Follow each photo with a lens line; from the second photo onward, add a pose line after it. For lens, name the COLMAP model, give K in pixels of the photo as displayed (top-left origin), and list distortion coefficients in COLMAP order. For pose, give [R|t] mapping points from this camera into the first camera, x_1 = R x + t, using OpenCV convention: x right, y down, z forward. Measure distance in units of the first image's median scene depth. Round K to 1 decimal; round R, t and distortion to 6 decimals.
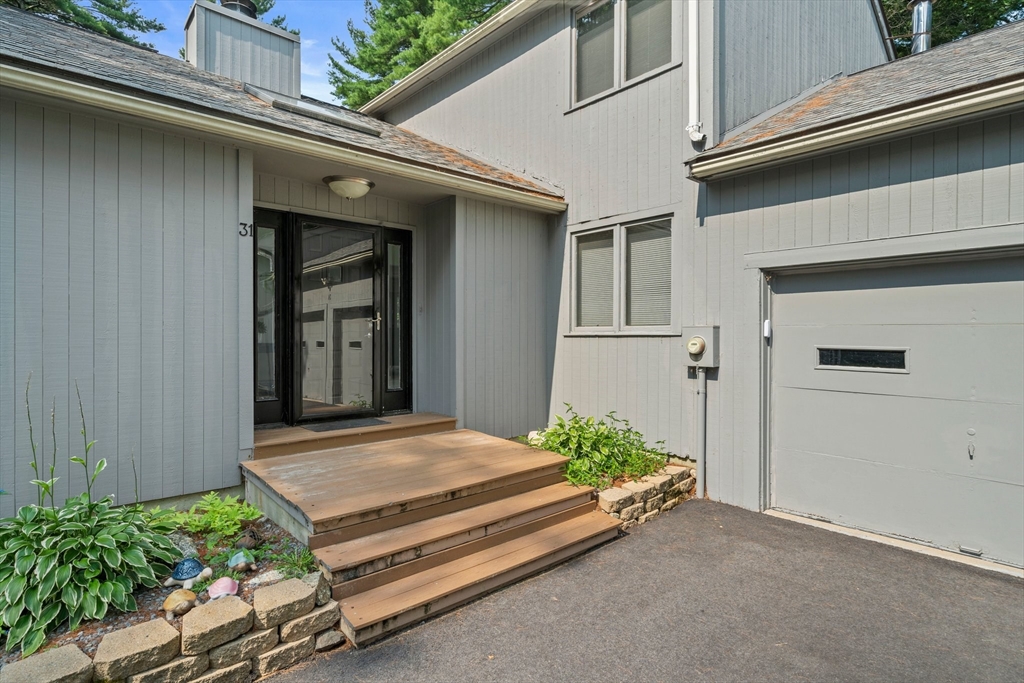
lens RADIAL K [[515.8, 0, 516.0], [0, 515.8, 340.2], [0, 0, 1]] dist [-0.013977, 0.000419]
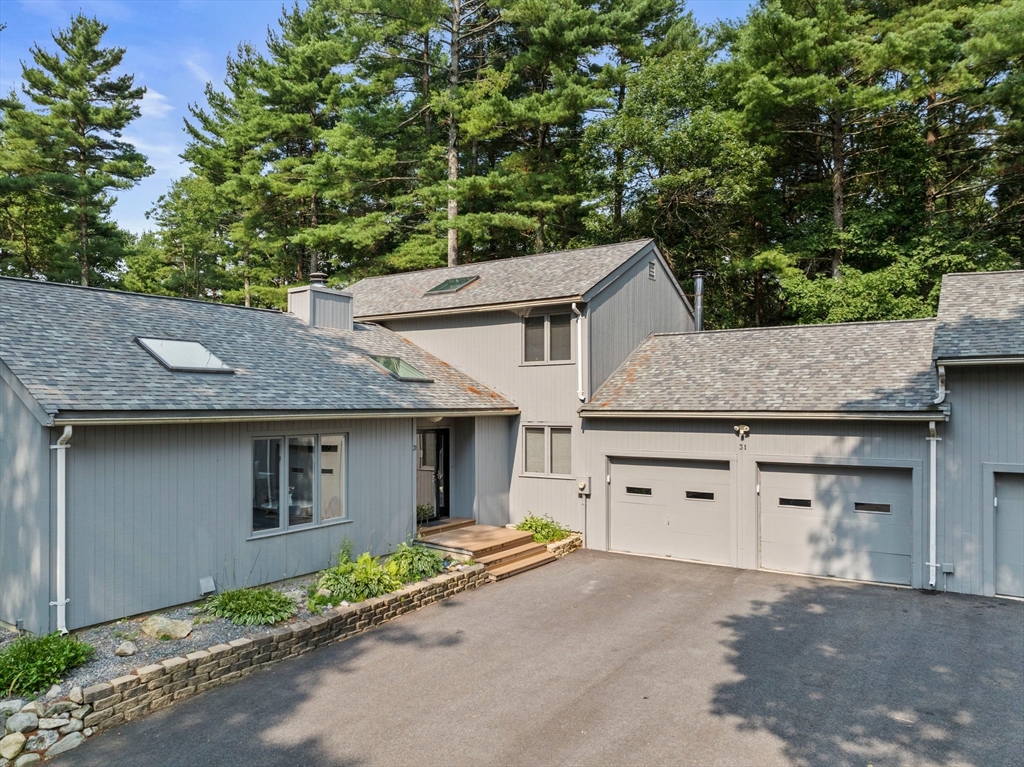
lens RADIAL K [[722.1, 0, 511.4], [0, 722.1, 386.4], [0, 0, 1]] dist [-0.038260, -0.001220]
pose [[0.969007, 0.005576, 0.246972, -0.793235], [0.003498, 0.999335, -0.036287, -0.322571], [-0.247010, 0.036026, 0.968343, -2.168170]]
